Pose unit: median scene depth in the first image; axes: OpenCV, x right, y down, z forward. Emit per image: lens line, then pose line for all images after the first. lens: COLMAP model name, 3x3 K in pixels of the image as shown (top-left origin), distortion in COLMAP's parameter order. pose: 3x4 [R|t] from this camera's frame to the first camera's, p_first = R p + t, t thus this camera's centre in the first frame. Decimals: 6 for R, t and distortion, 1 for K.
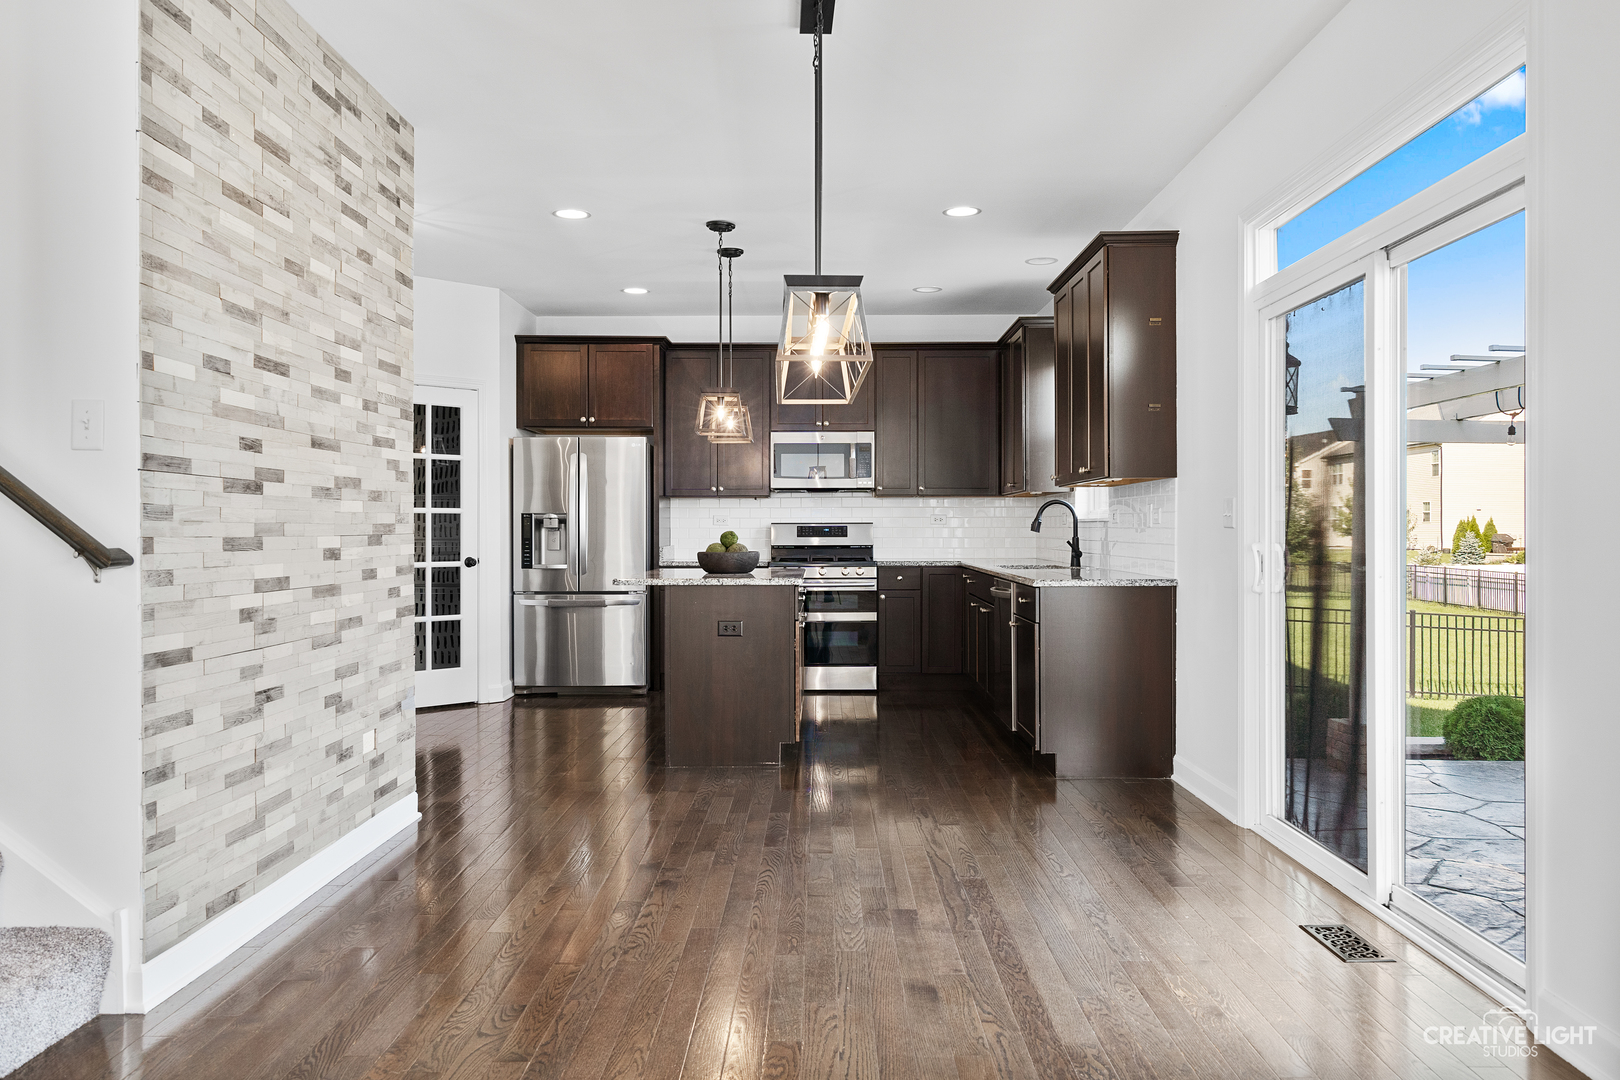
lens RADIAL K [[1183.2, 0, 810.0], [0, 1183.2, 540.0], [0, 0, 1]] dist [0.041905, 0.001365]
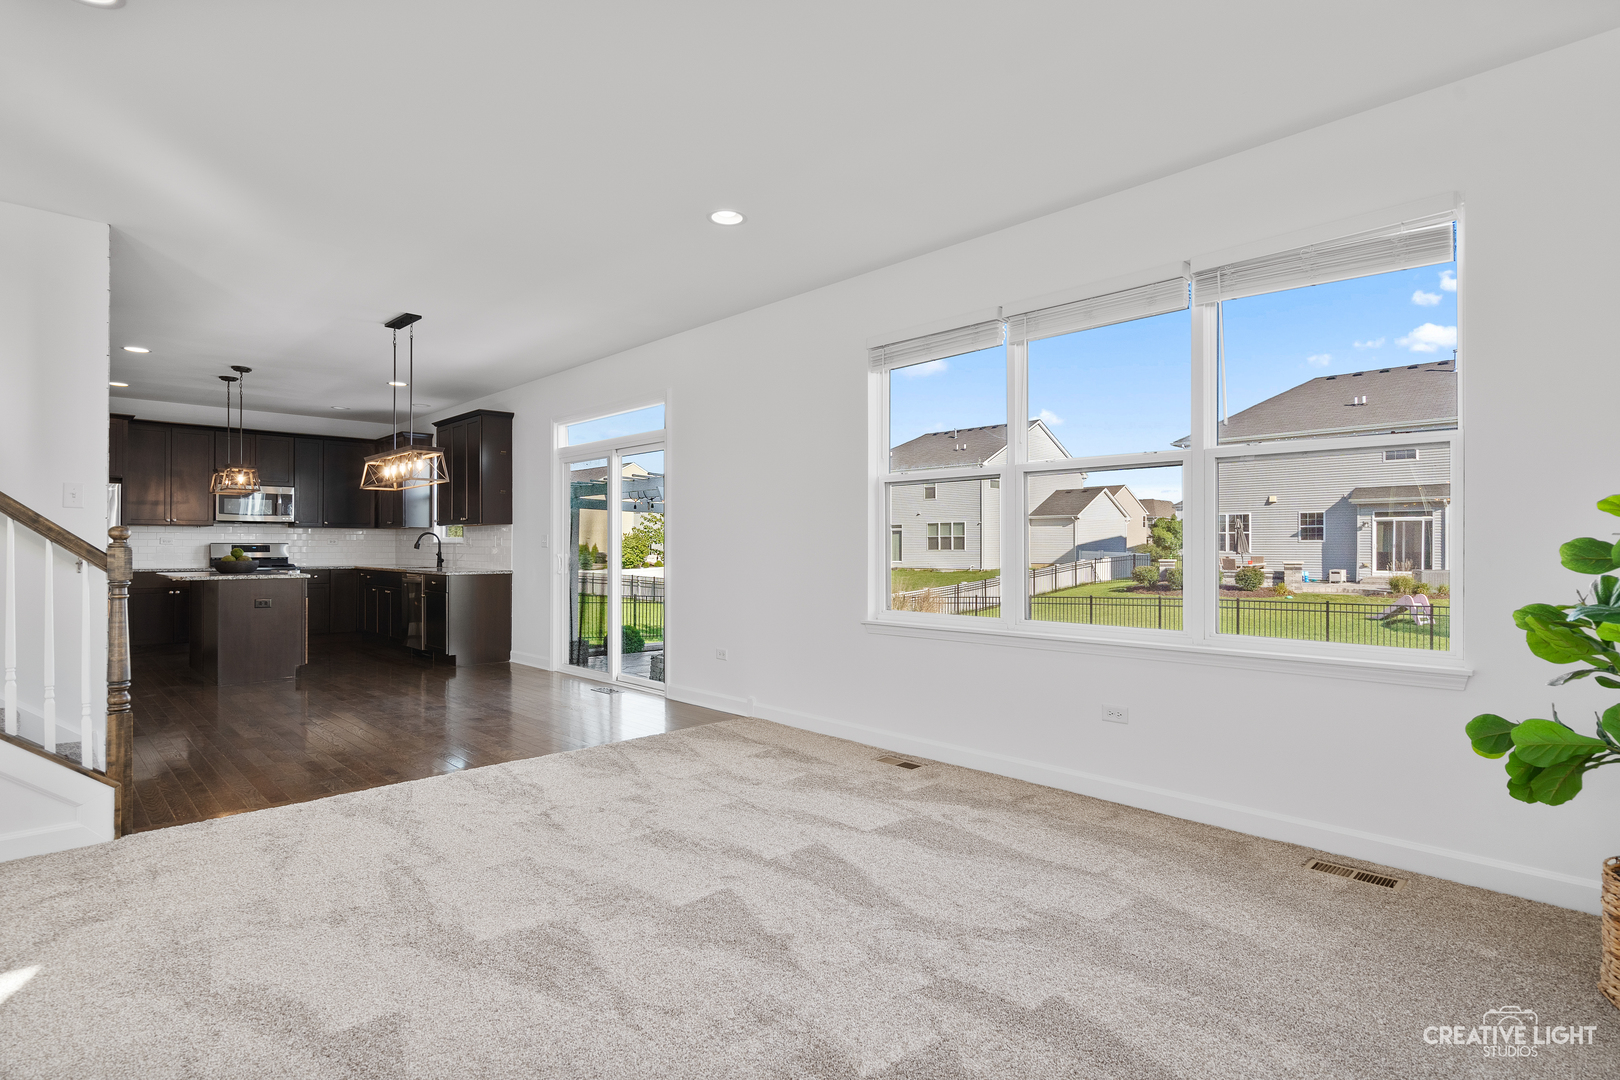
lens RADIAL K [[795.0, 0, 810.0], [0, 795.0, 540.0], [0, 0, 1]] dist [-0.001123, 0.000524]
pose [[0.709225, 0.010114, 0.704910, -0.257448], [0.005064, 0.999798, -0.019440, 0.006943], [-0.704964, 0.017357, 0.709031, -0.333070]]
